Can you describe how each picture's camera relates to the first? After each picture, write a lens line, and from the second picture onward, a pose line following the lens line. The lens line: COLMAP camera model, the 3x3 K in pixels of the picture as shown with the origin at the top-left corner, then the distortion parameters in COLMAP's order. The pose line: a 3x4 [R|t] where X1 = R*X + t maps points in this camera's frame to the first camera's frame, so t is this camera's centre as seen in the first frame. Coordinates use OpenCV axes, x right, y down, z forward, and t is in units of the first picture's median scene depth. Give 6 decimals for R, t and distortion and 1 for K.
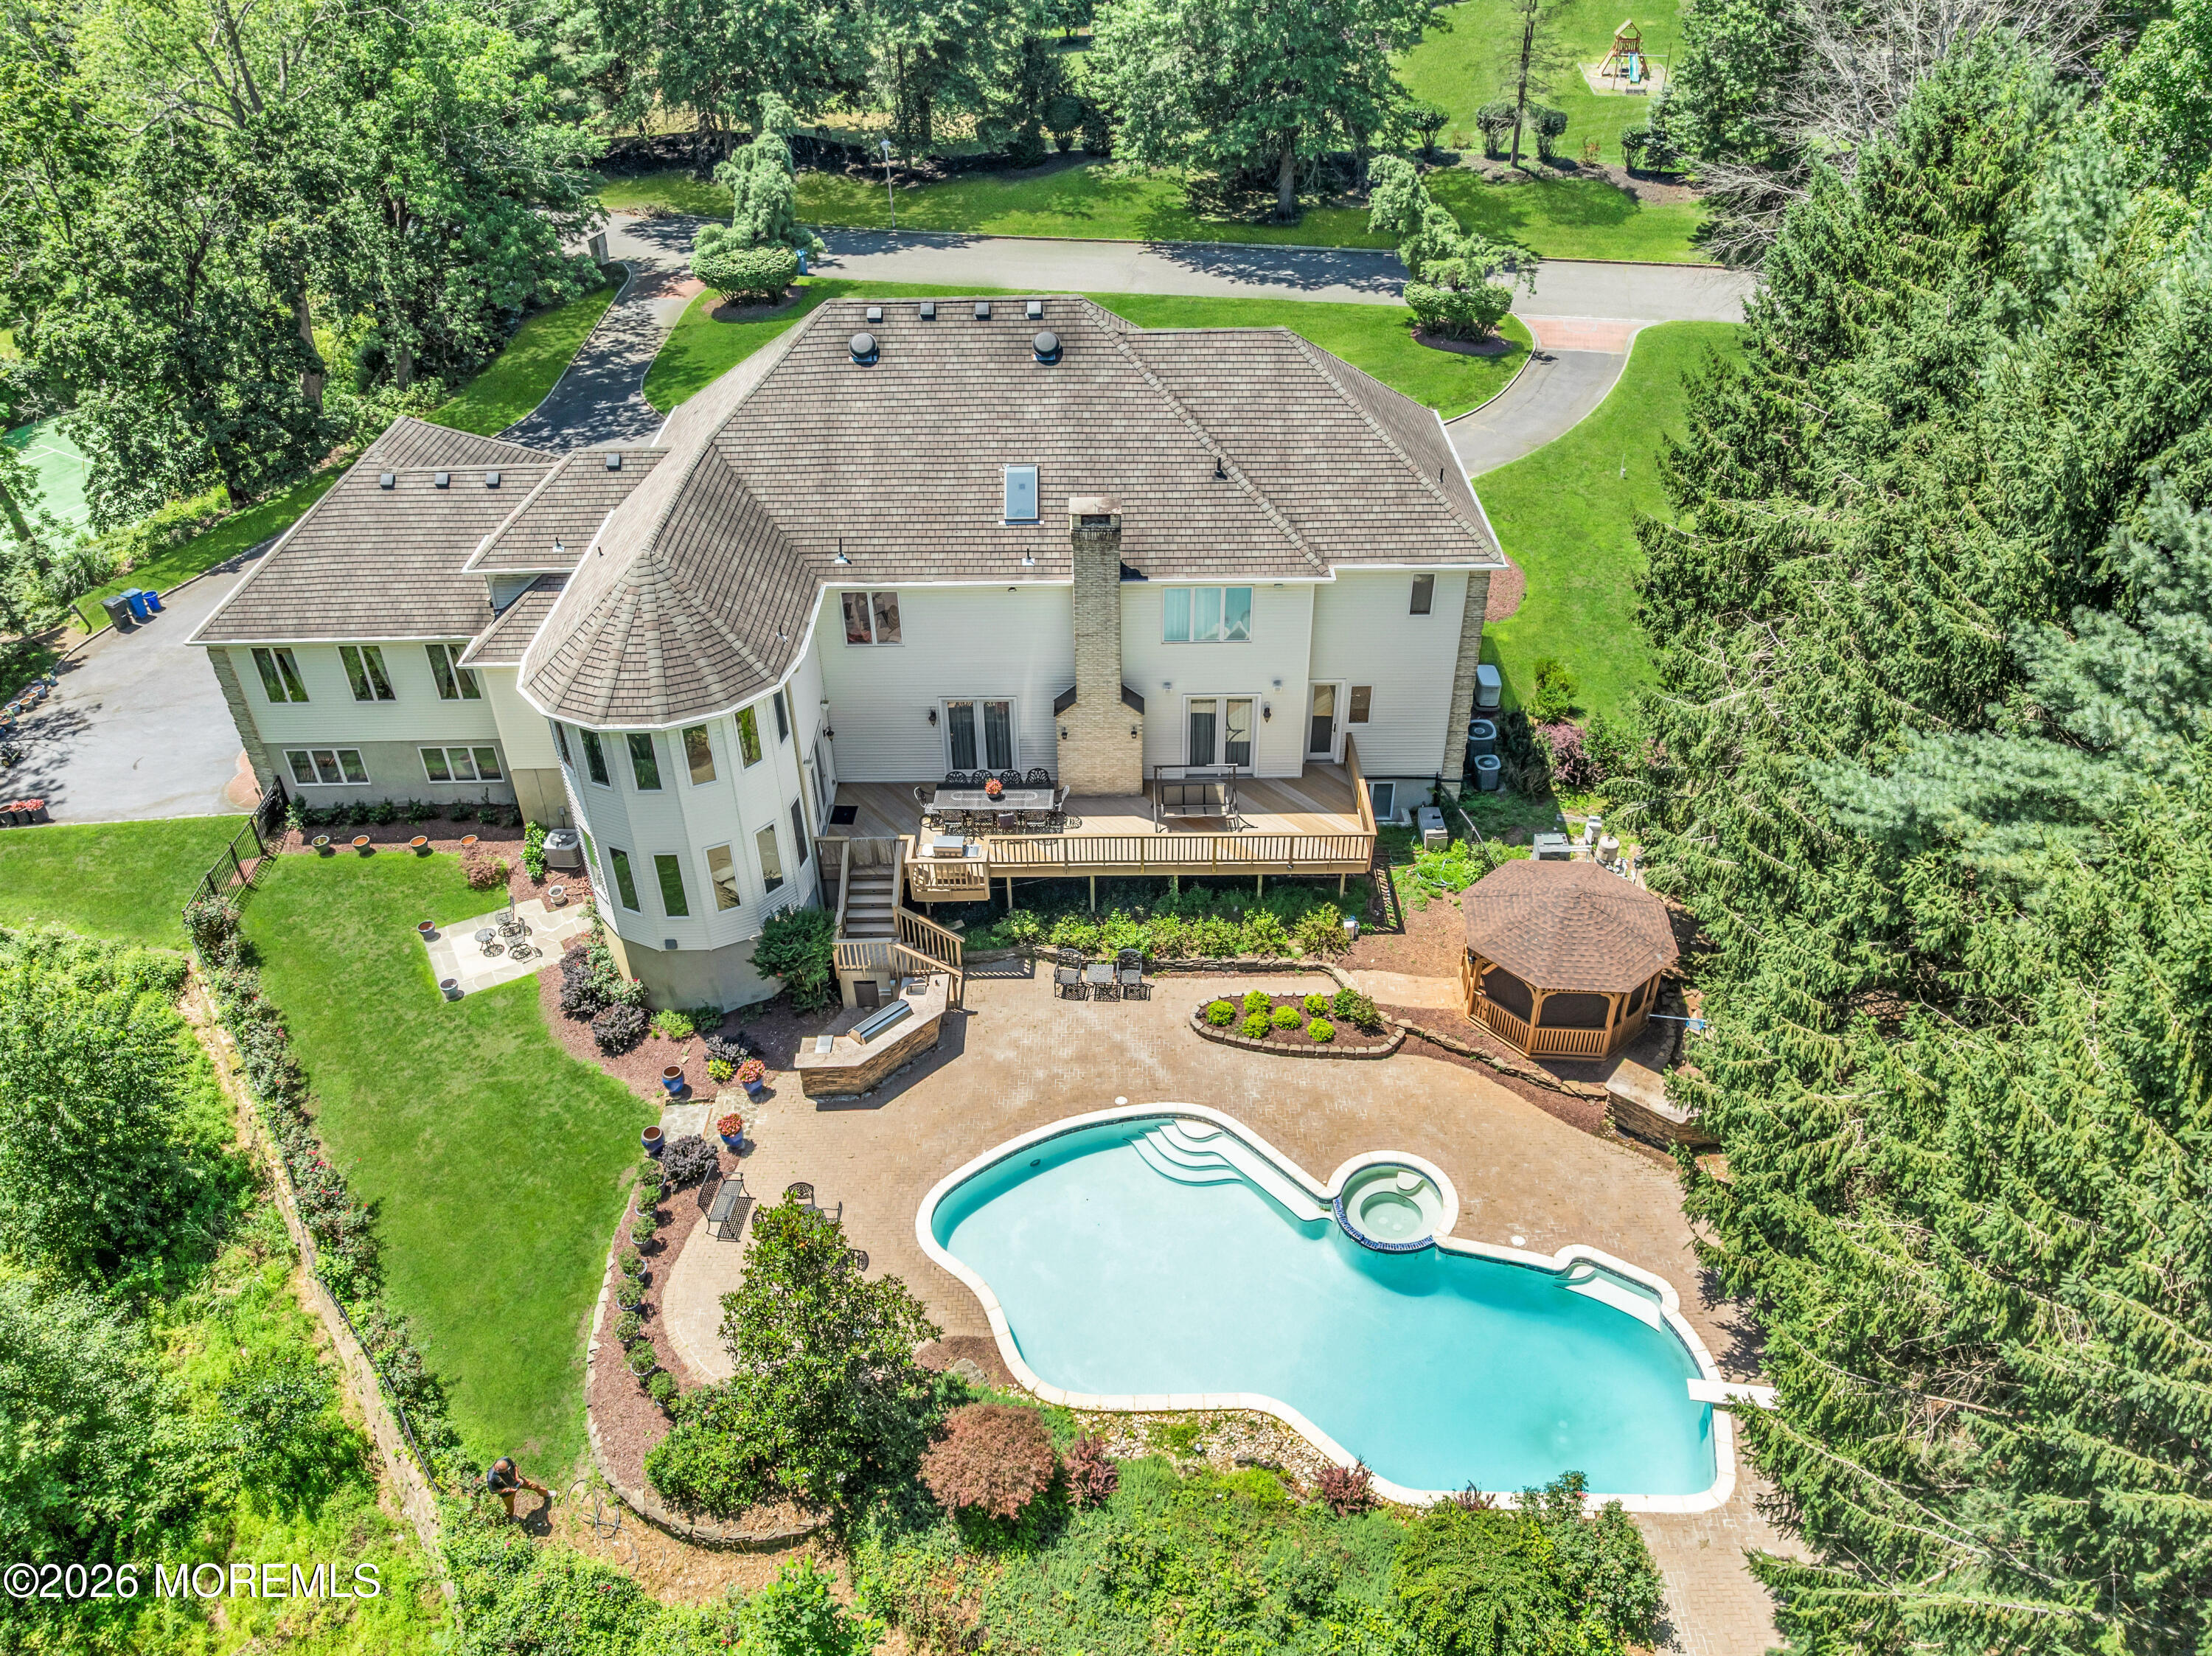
lens RADIAL K [[1570.0, 0, 1107.7], [0, 1570.0, 812.9], [0, 0, 1]] dist [-0.025970, -0.033057]
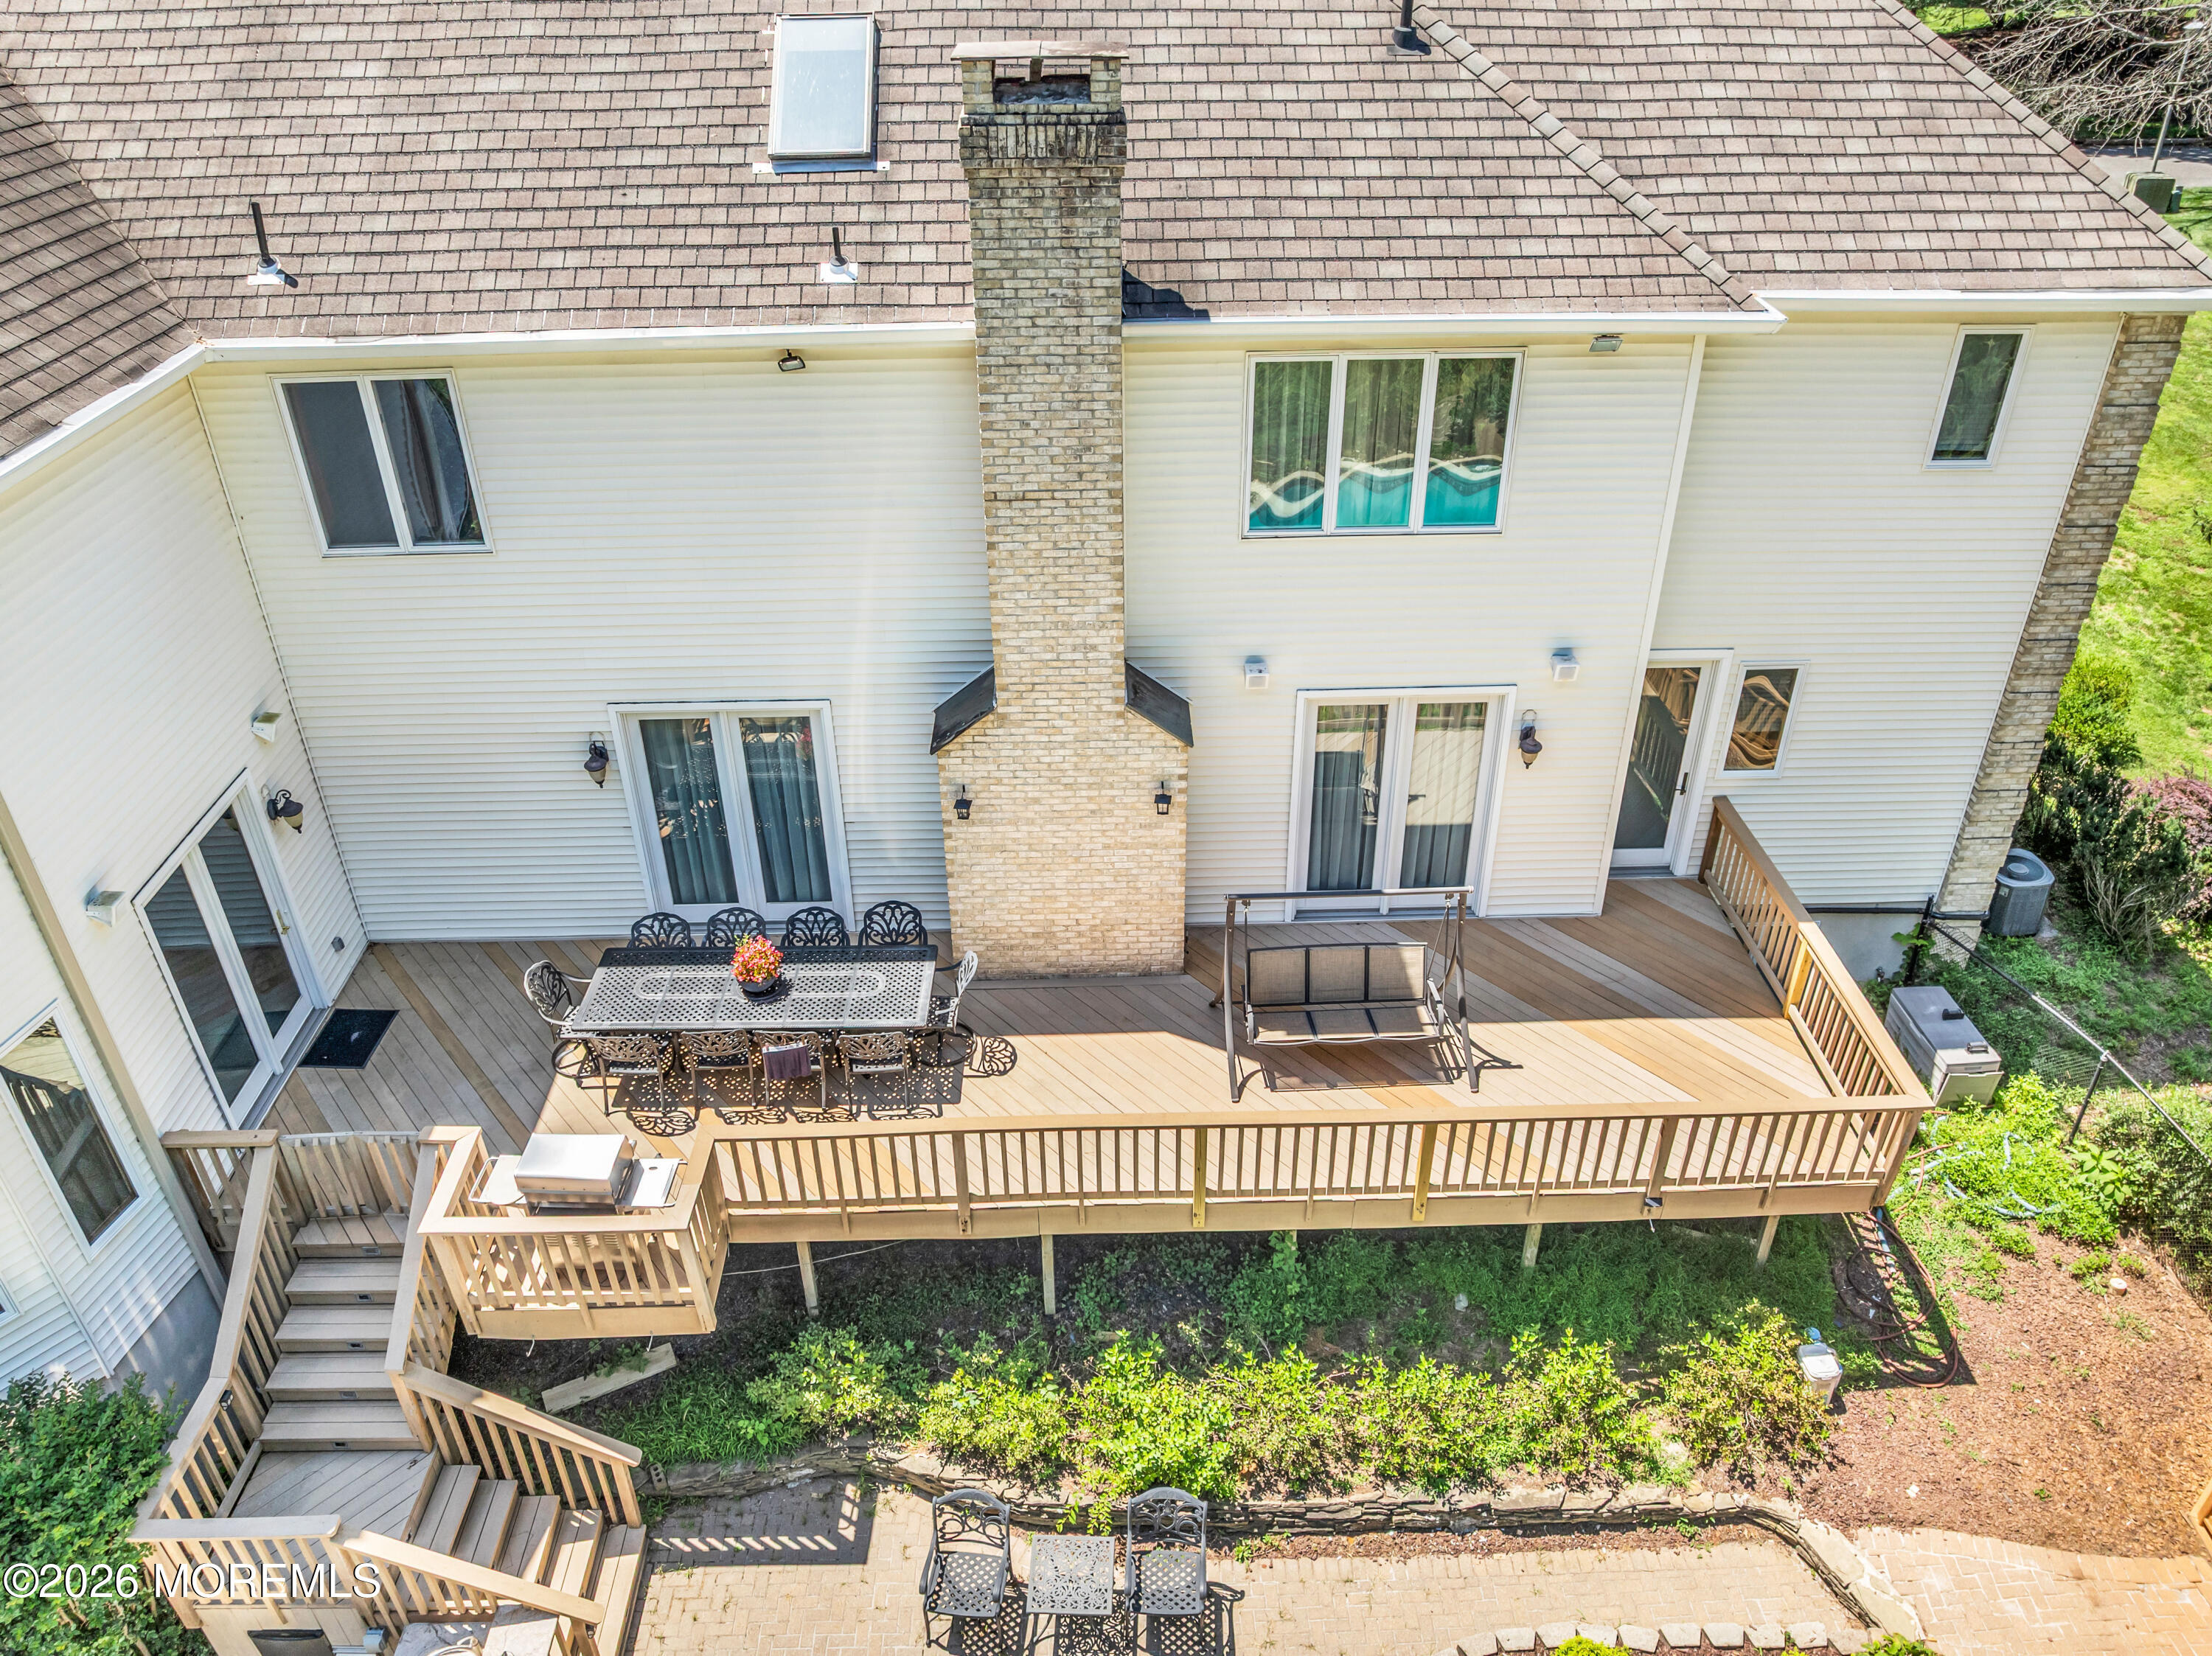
lens RADIAL K [[1570.0, 0, 1107.7], [0, 1570.0, 812.9], [0, 0, 1]] dist [-0.025970, -0.033057]
pose [[0.999817, -0.009893, 0.016394, -0.001281], [0.010813, 0.998315, -0.057009, -0.028893], [-0.015803, 0.057176, 0.998239, 0.668530]]
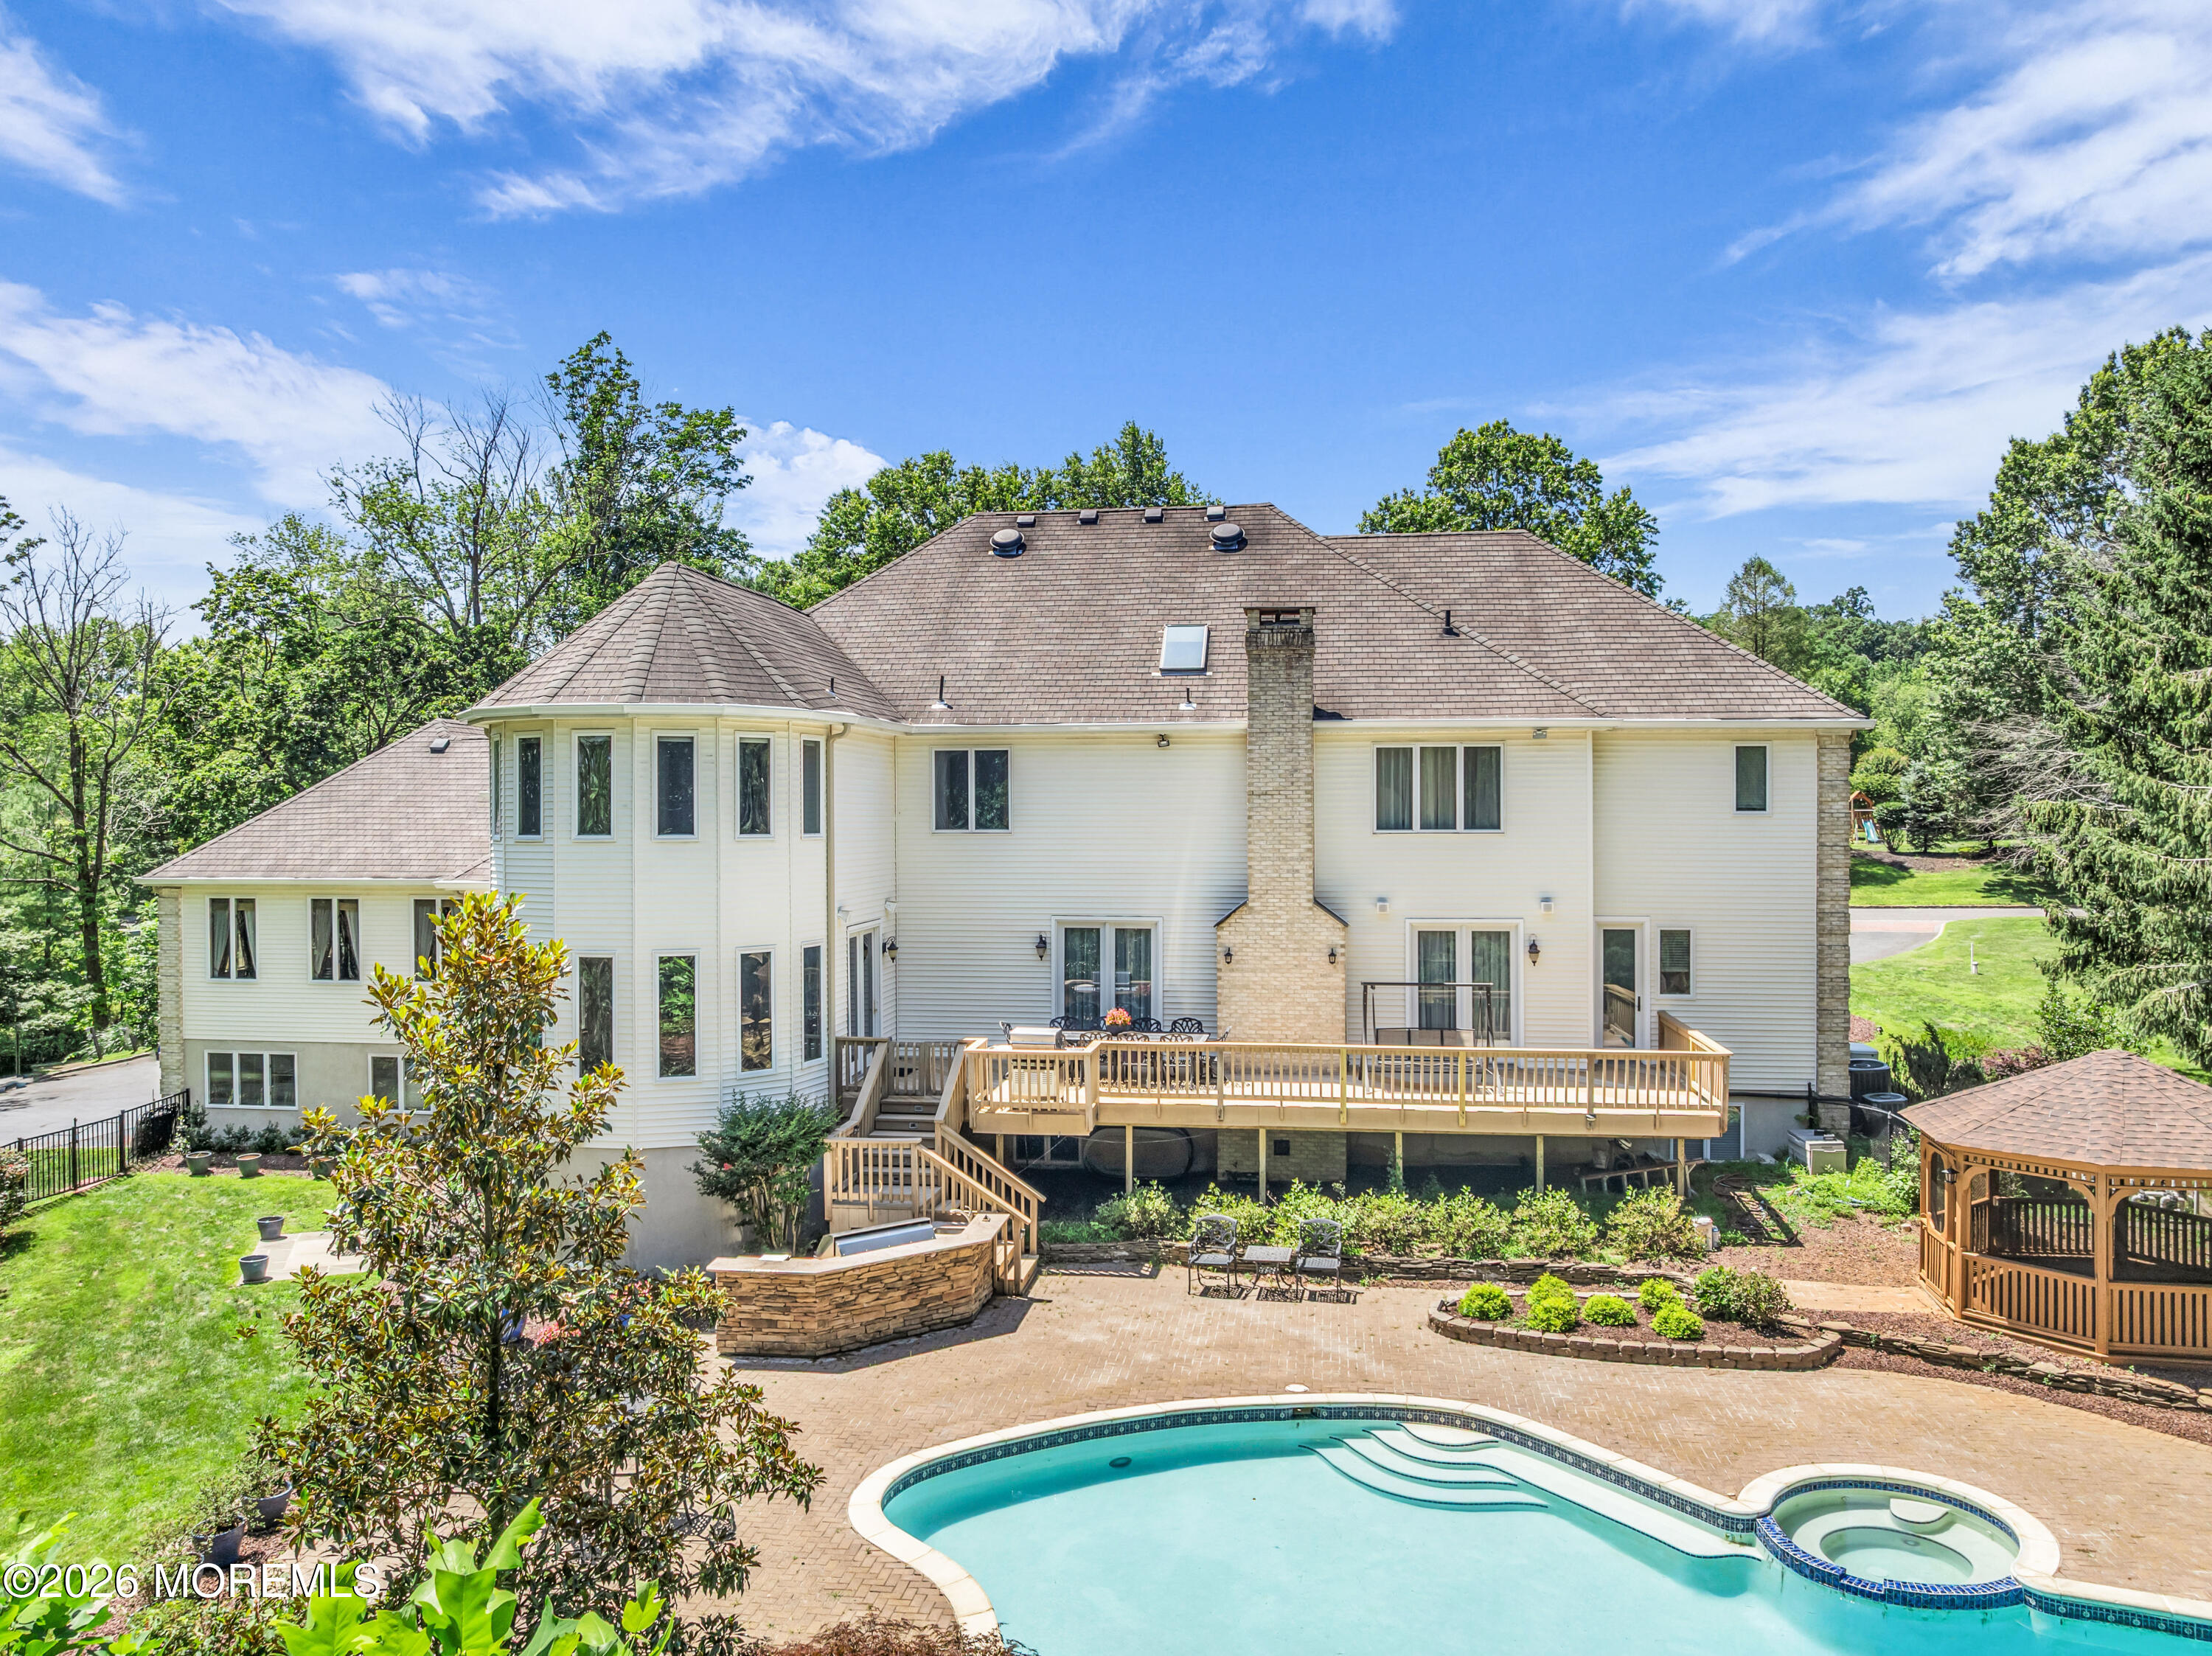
lens RADIAL K [[1568.4, 0, 1106.7], [0, 1568.4, 824.1], [0, 0, 1]] dist [-0.031037, -0.006207]
pose [[0.989704, 0.009233, -0.142831, 0.016826], [-0.089210, 0.820160, -0.565136, 0.296547], [0.111927, 0.572060, 0.812539, 0.422189]]
